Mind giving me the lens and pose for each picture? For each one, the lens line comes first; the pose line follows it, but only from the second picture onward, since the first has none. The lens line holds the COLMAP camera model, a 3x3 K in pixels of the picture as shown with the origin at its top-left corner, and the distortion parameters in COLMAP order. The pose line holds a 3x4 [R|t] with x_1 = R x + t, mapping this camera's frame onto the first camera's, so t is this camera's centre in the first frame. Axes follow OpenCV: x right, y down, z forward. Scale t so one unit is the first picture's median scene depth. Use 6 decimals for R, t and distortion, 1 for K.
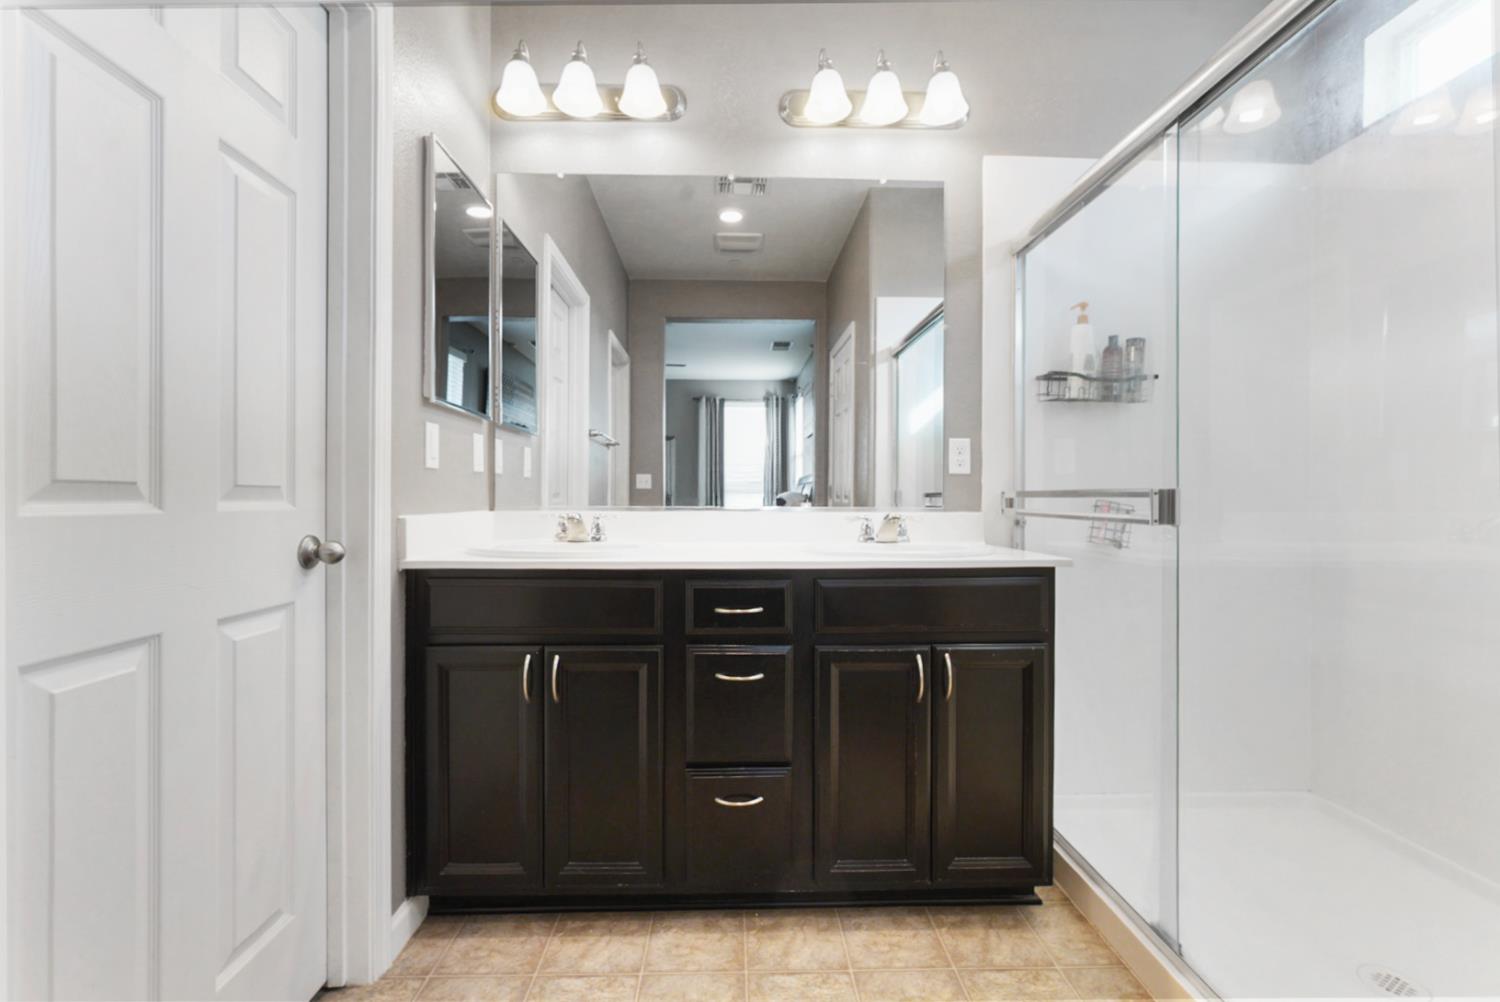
lens RADIAL K [[661.7, 0, 748.8], [0, 661.7, 491.3], [0, 0, 1]] dist [-0.023734, 0.013663]
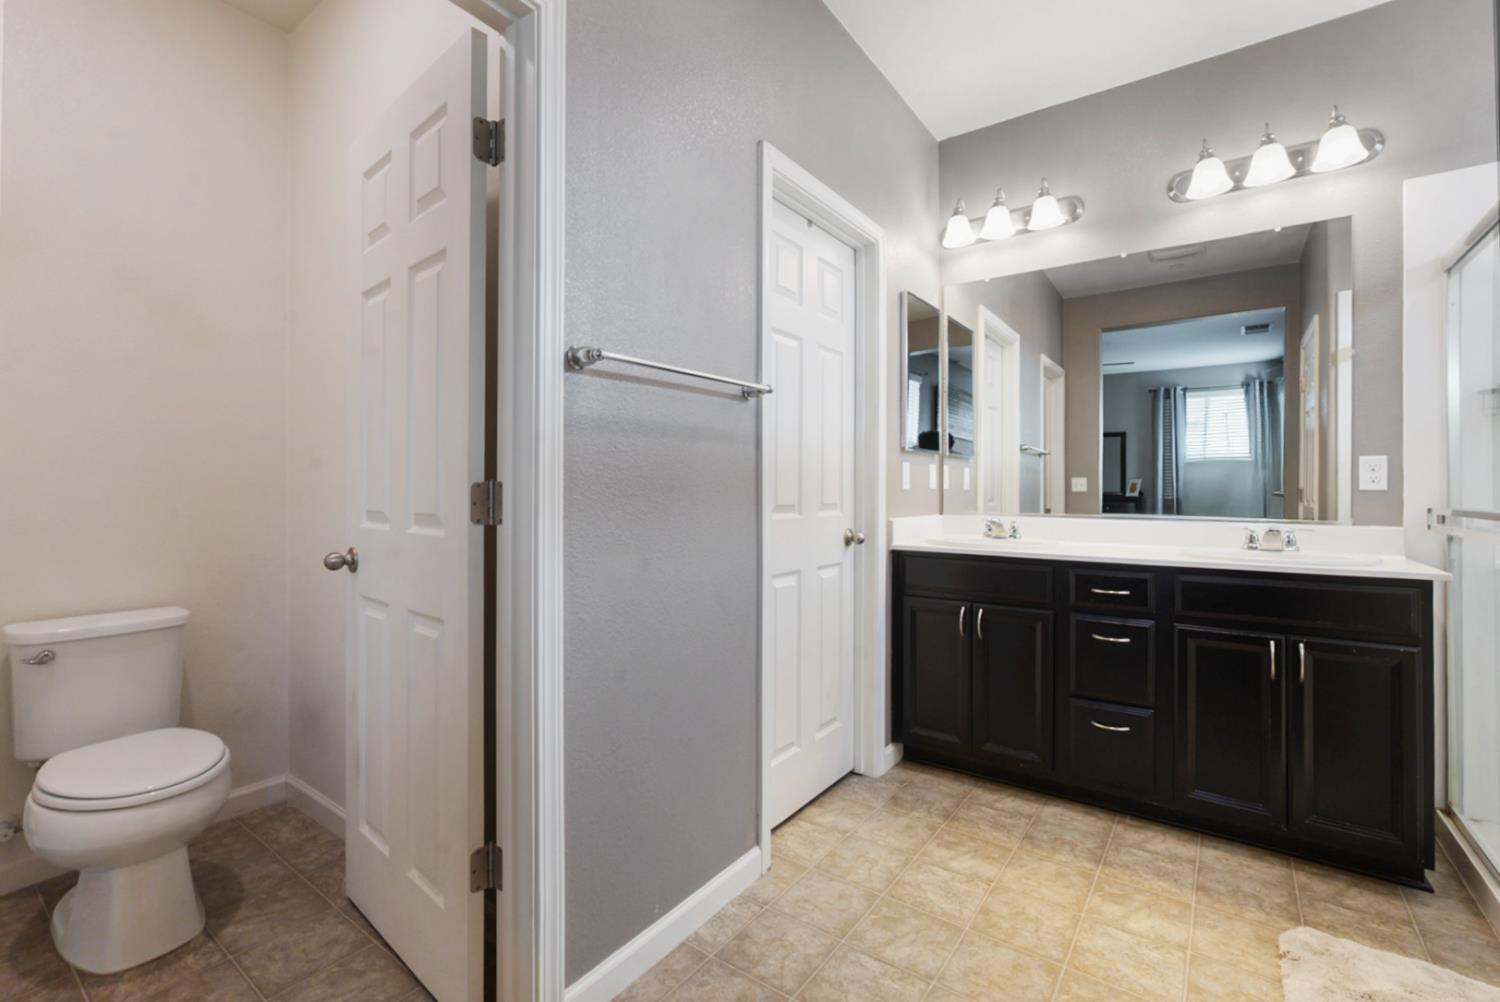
lens RADIAL K [[661.7, 0, 748.8], [0, 661.7, 491.3], [0, 0, 1]] dist [-0.023734, 0.013663]
pose [[0.793479, 0.002942, -0.608591, 0.189560], [0.002360, 0.999966, 0.007911, -0.039956], [0.608593, -0.007713, 0.793445, -0.490773]]
